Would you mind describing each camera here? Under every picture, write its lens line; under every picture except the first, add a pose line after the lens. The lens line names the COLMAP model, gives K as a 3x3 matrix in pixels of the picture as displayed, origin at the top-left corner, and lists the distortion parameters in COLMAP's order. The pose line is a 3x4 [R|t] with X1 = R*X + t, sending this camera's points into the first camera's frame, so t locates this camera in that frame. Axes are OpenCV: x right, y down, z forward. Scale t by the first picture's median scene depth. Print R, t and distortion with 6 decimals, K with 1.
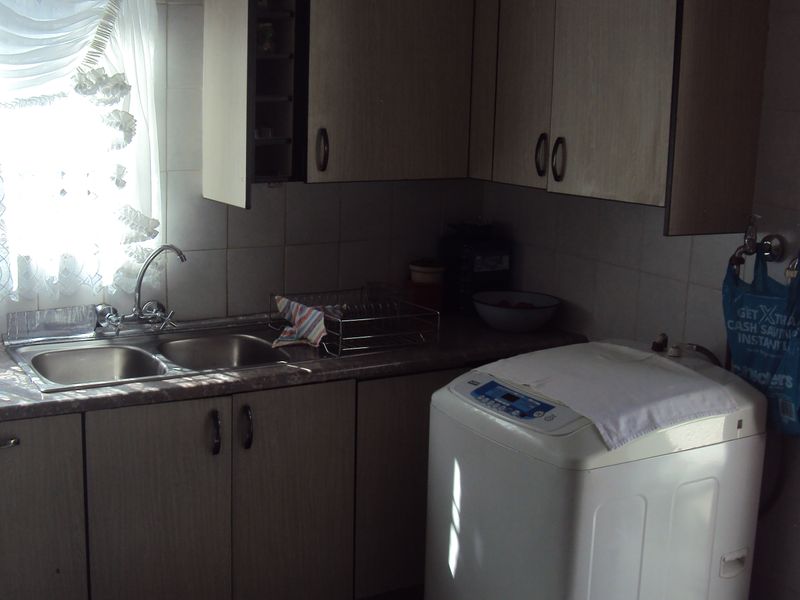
lens RADIAL K [[1074.9, 0, 400.0], [0, 1074.9, 300.0], [0, 0, 1]] dist [-0.137867, -0.014064]
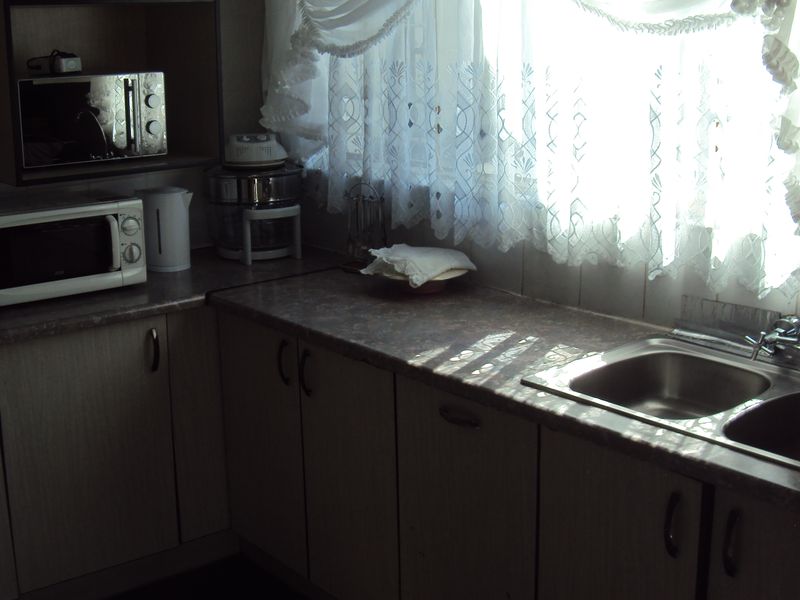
lens RADIAL K [[1074.9, 0, 400.0], [0, 1074.9, 300.0], [0, 0, 1]] dist [-0.137867, -0.014064]
pose [[0.125932, 0.200449, -0.971577, 0.407744], [-0.169399, 0.969334, 0.178030, -0.096295], [0.977469, 0.142165, 0.156026, 0.708260]]
